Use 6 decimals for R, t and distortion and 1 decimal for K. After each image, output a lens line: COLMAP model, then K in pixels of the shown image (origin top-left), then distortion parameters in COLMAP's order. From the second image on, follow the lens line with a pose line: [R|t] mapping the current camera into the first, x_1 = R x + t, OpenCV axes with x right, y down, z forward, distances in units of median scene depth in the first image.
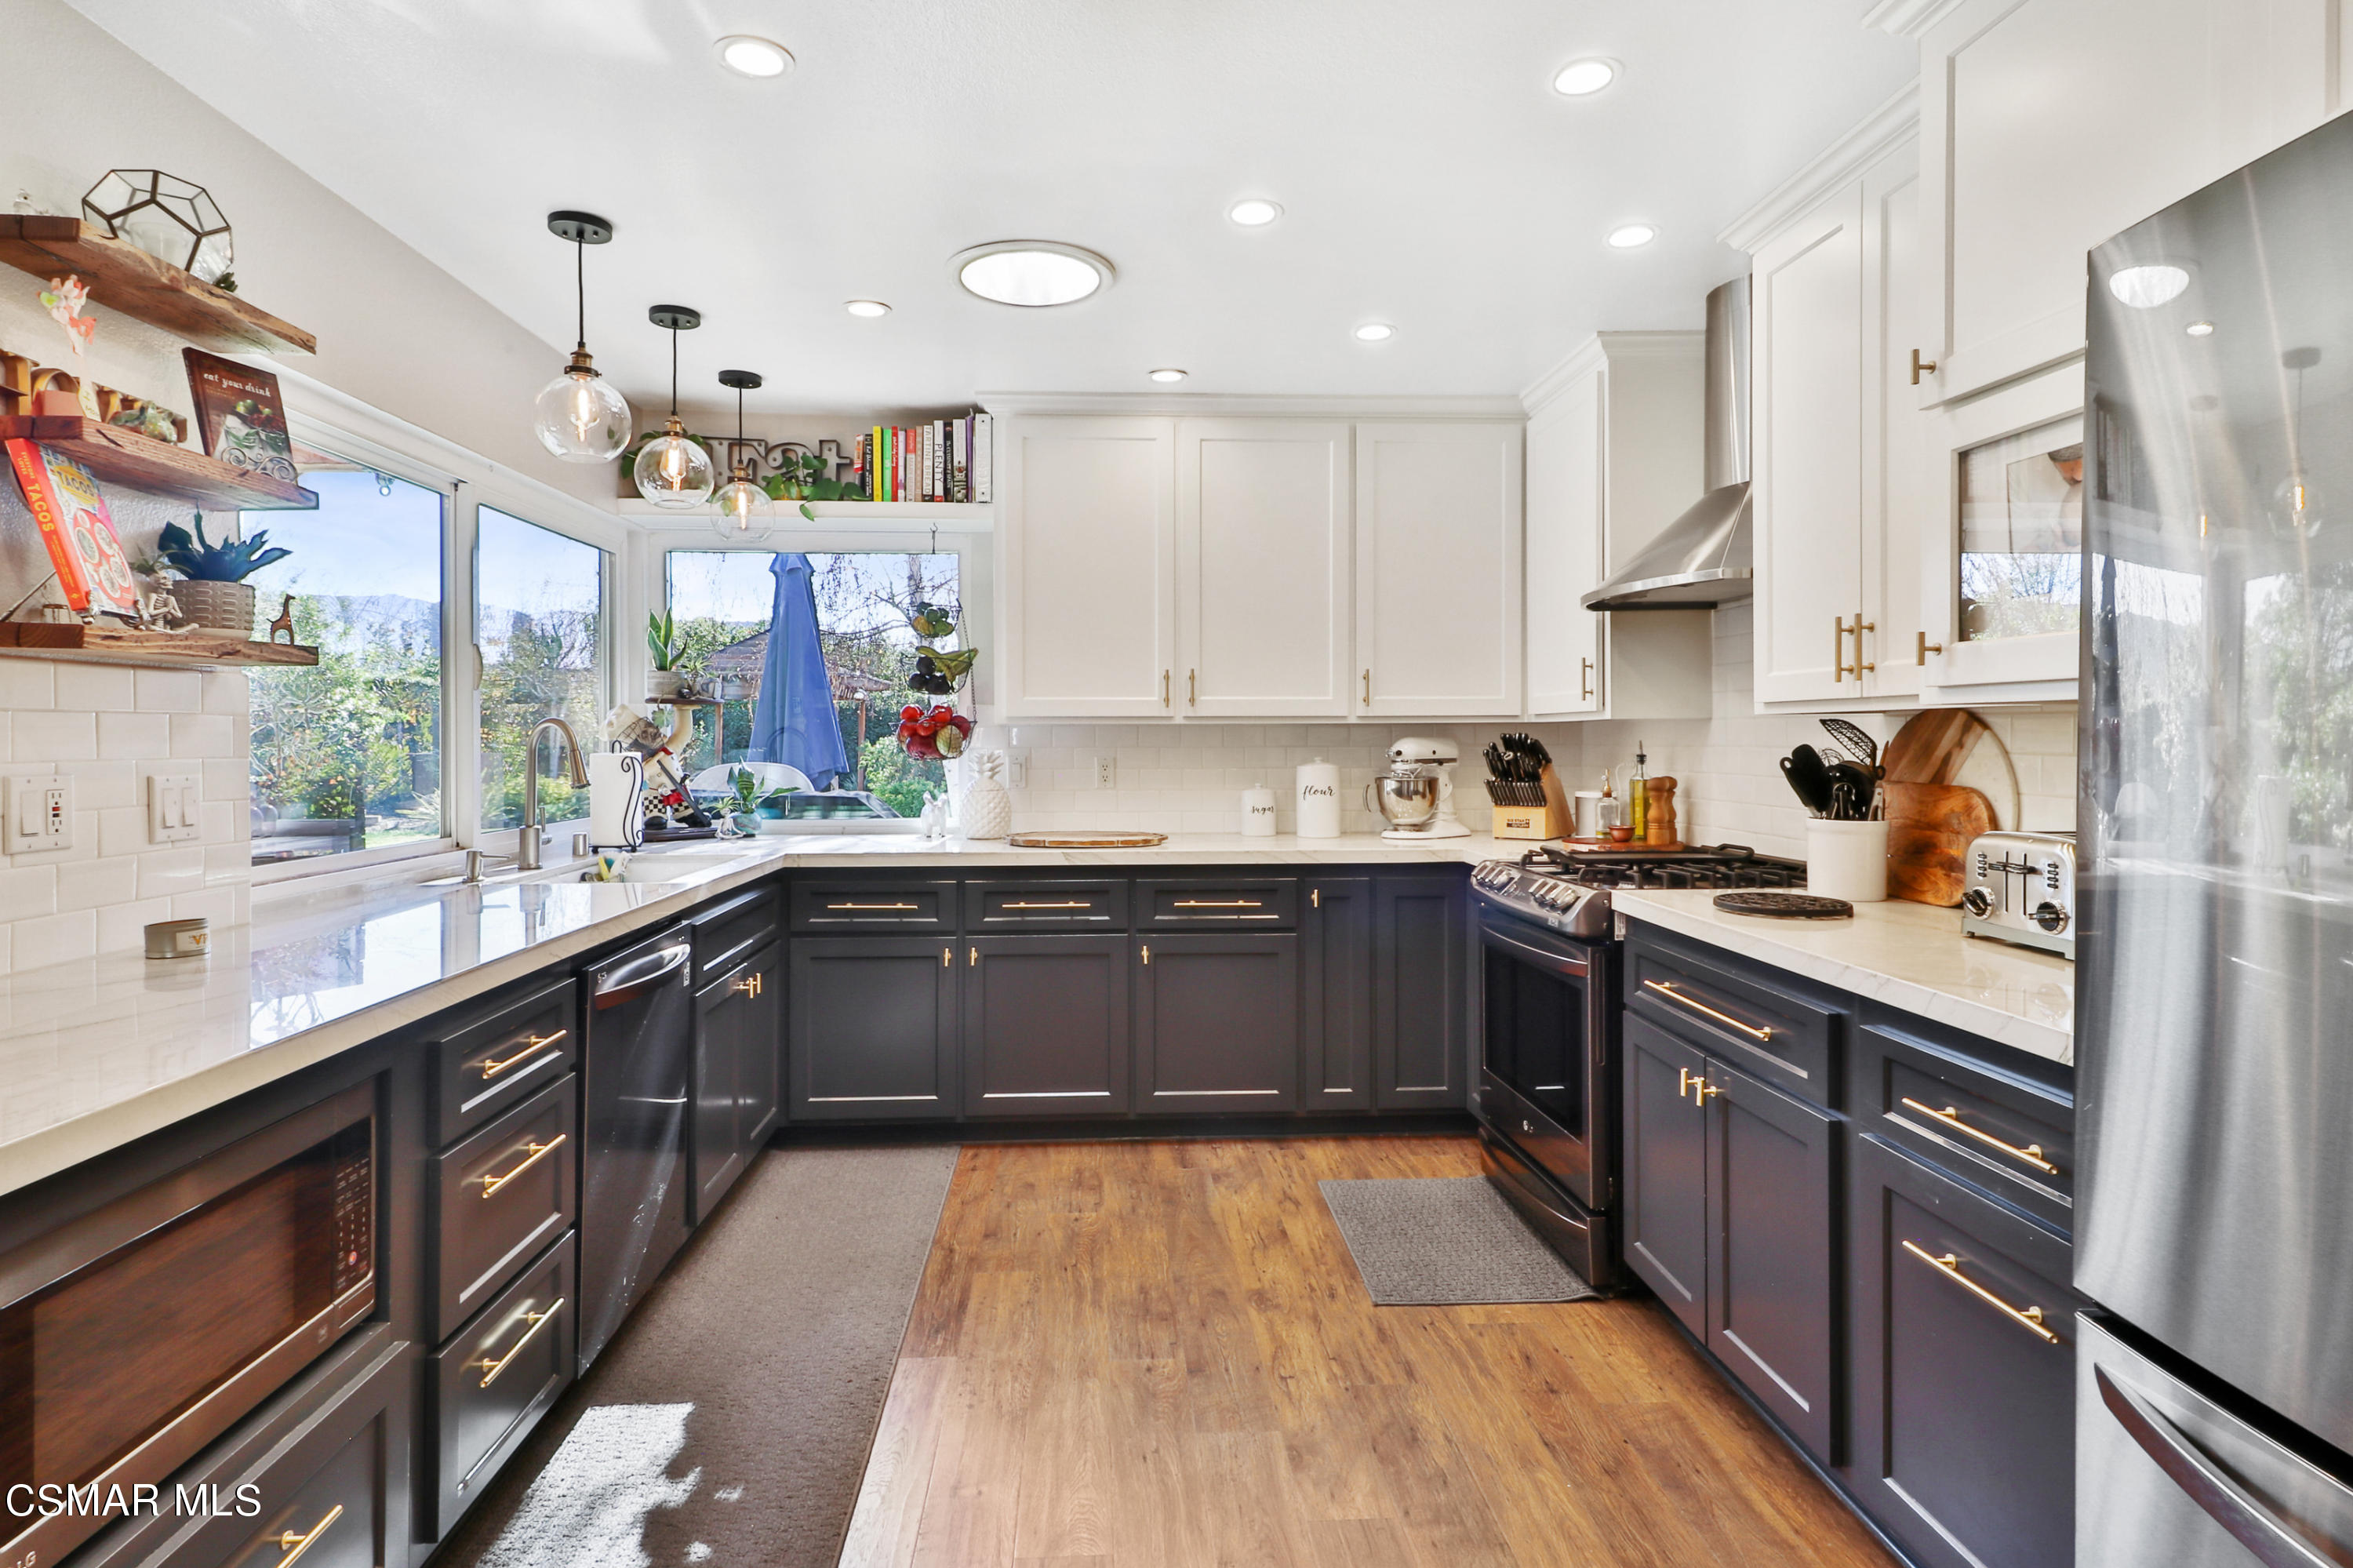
lens RADIAL K [[1217.3, 0, 1165.9], [0, 1217.3, 746.4], [0, 0, 1]] dist [0.016746, -0.002828]
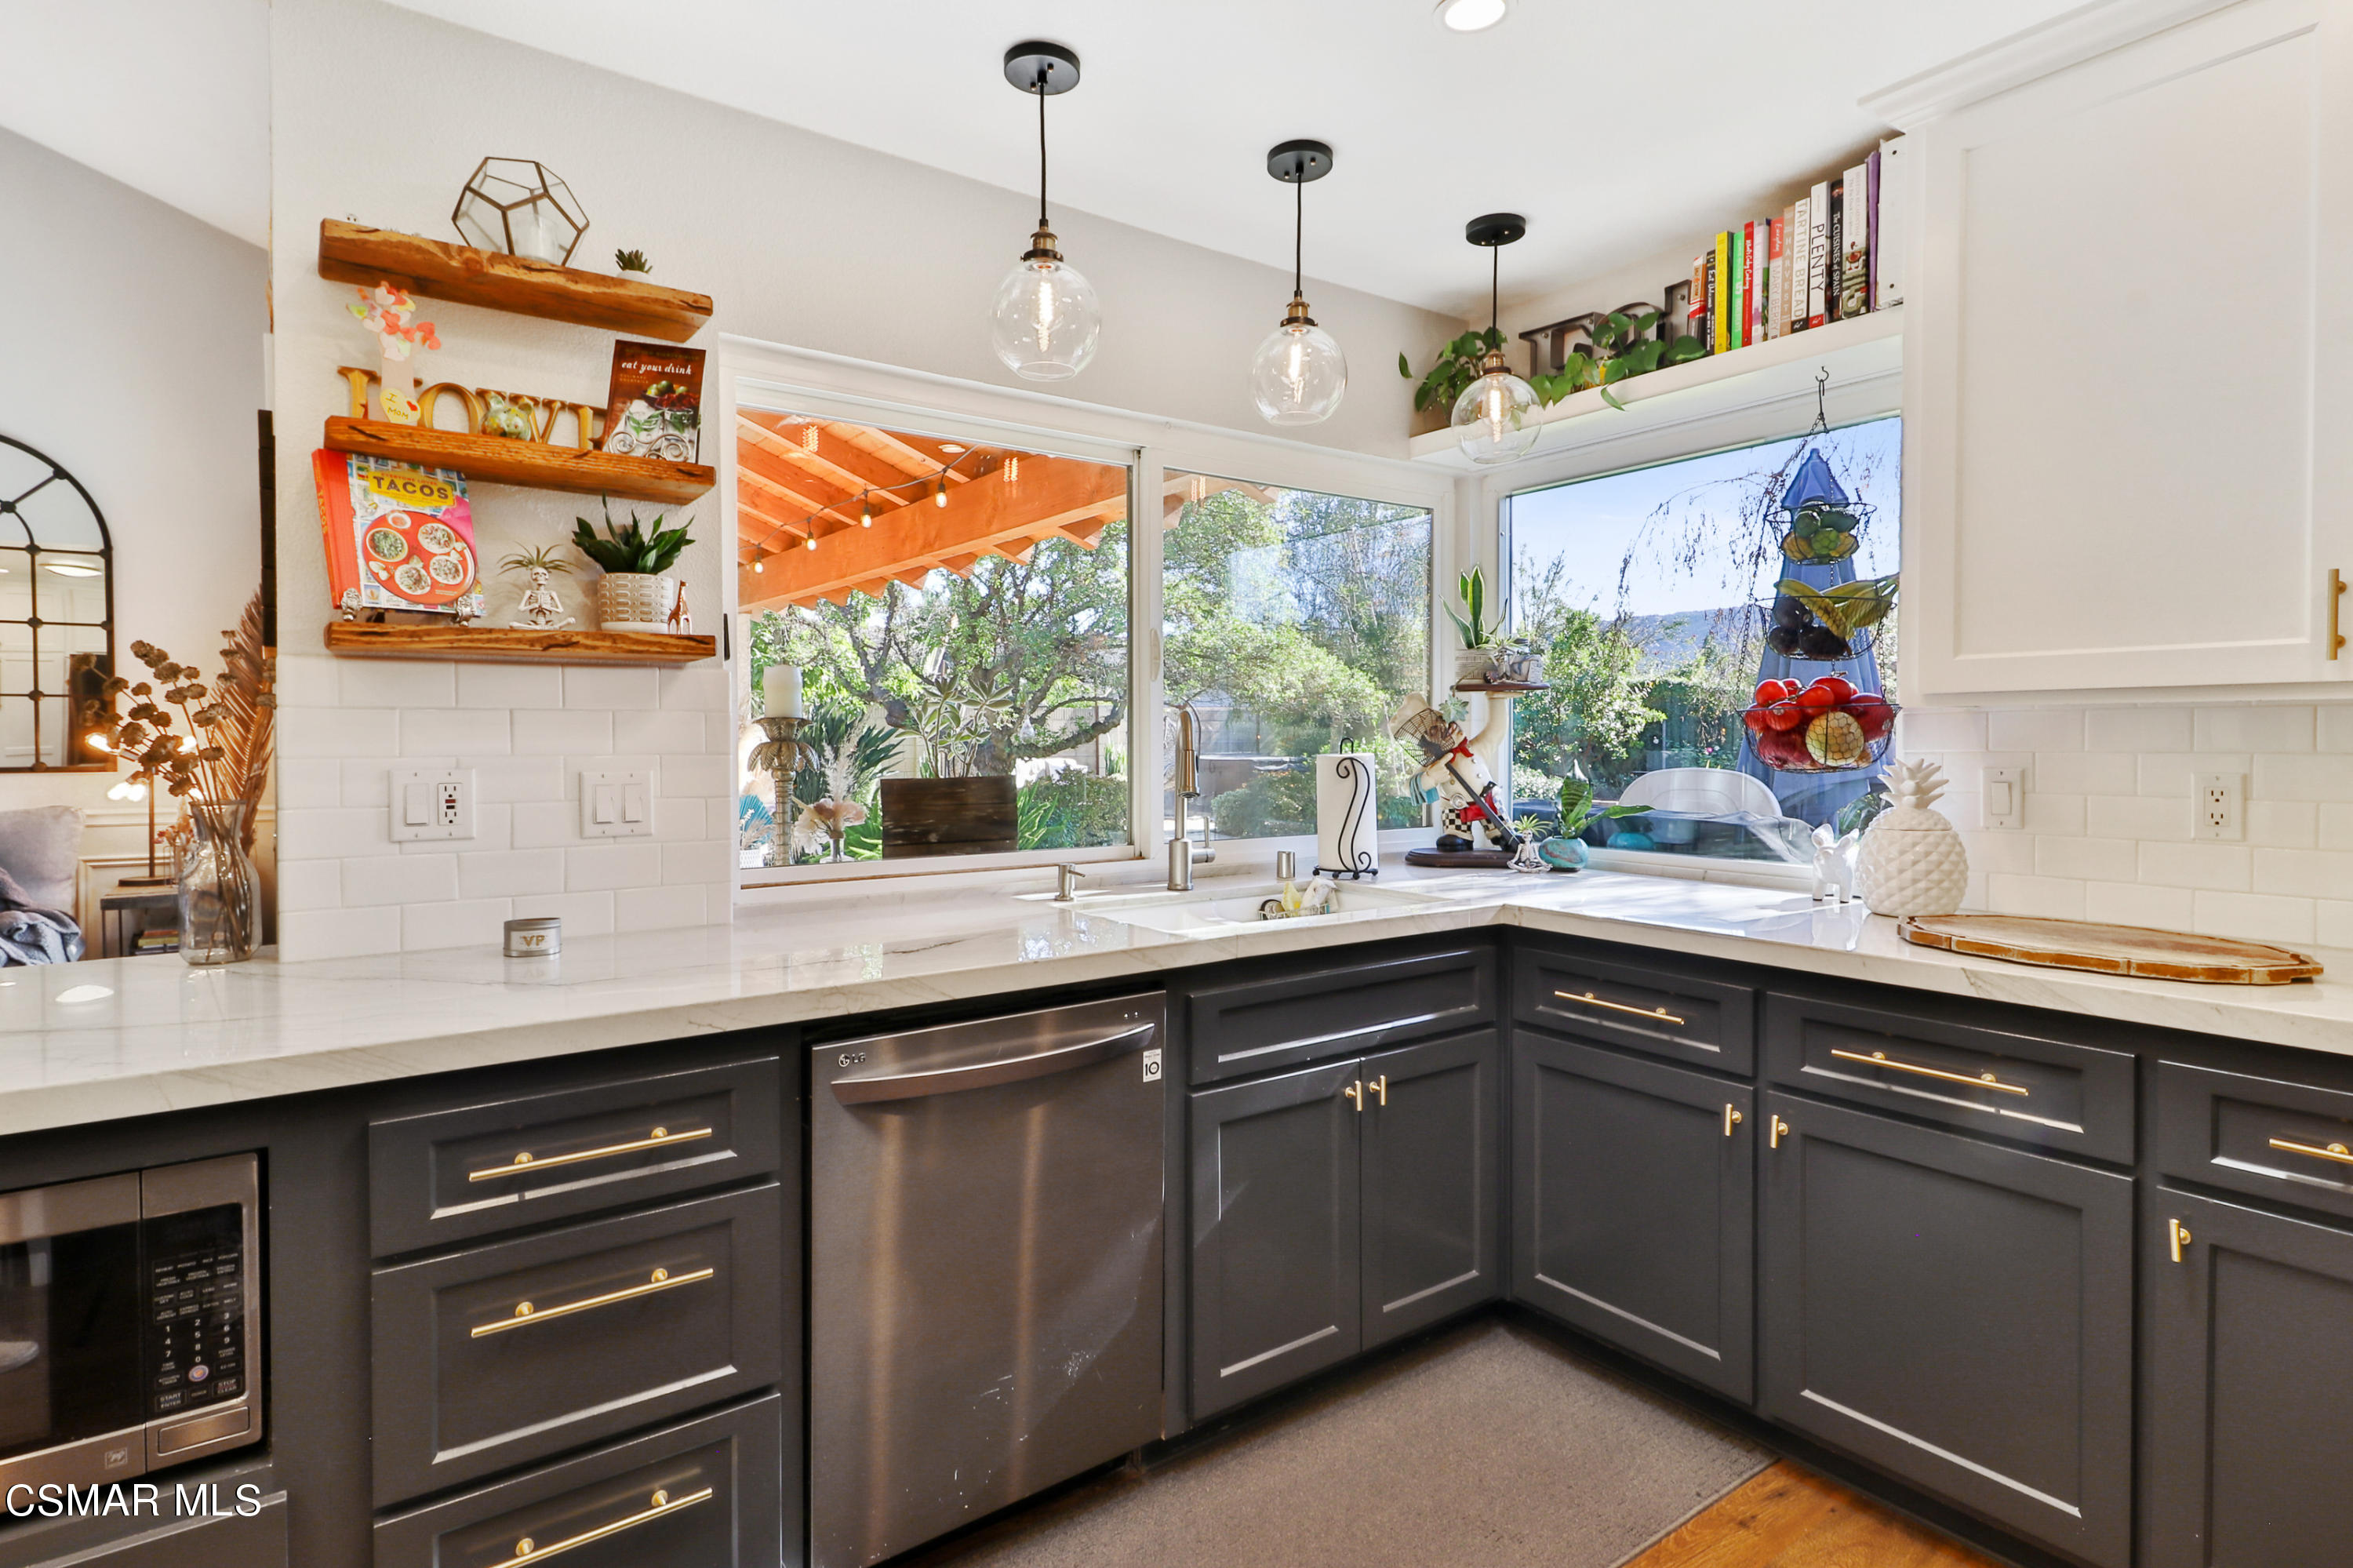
lens RADIAL K [[1215.3, 0, 1168.0], [0, 1215.3, 760.9], [0, 0, 1]] dist [0.023936, -0.001035]
pose [[0.539093, 0.016167, -0.842091, 0.167004], [-0.005256, 0.999861, 0.015832, -0.002037], [0.842230, -0.004109, 0.539103, 0.500100]]
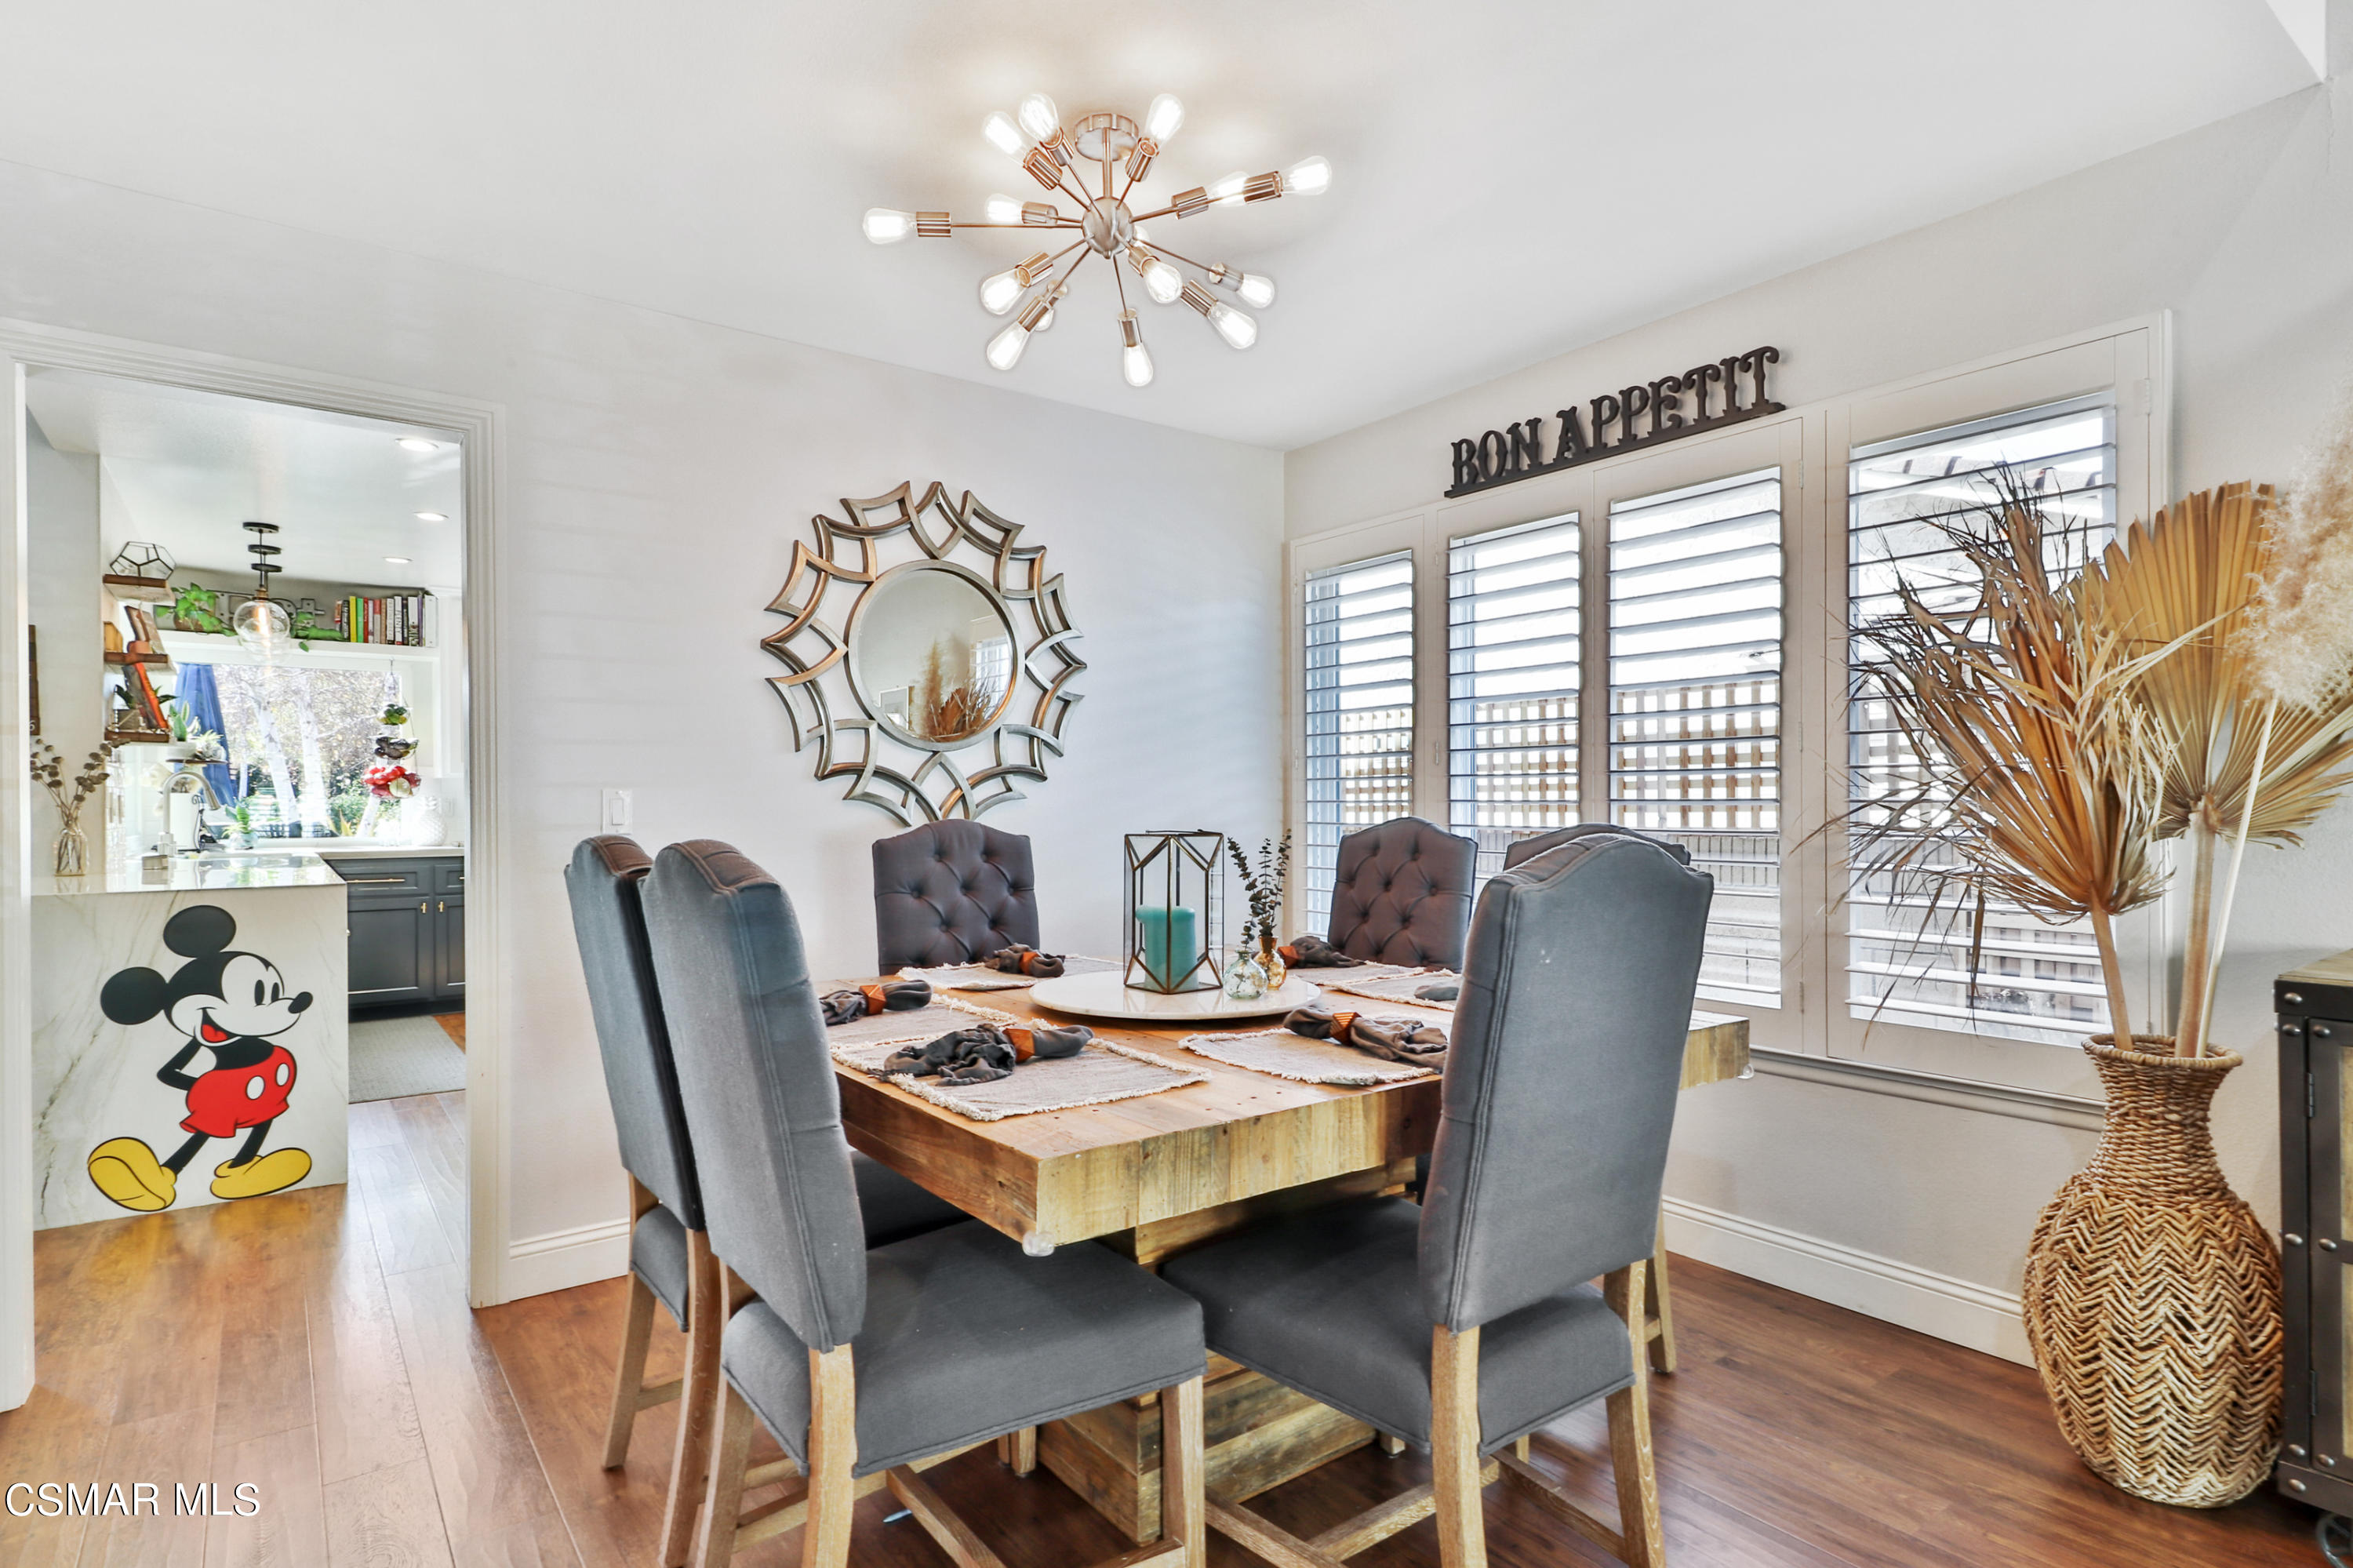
lens RADIAL K [[1211.0, 0, 1163.2], [0, 1211.0, 808.8], [0, 0, 1]] dist [0.018364, -0.000816]
pose [[0.836193, -0.003955, 0.548420, -0.267677], [0.004697, 0.999989, 0.000049, 0.034163], [-0.548414, 0.002535, 0.836203, -1.149411]]
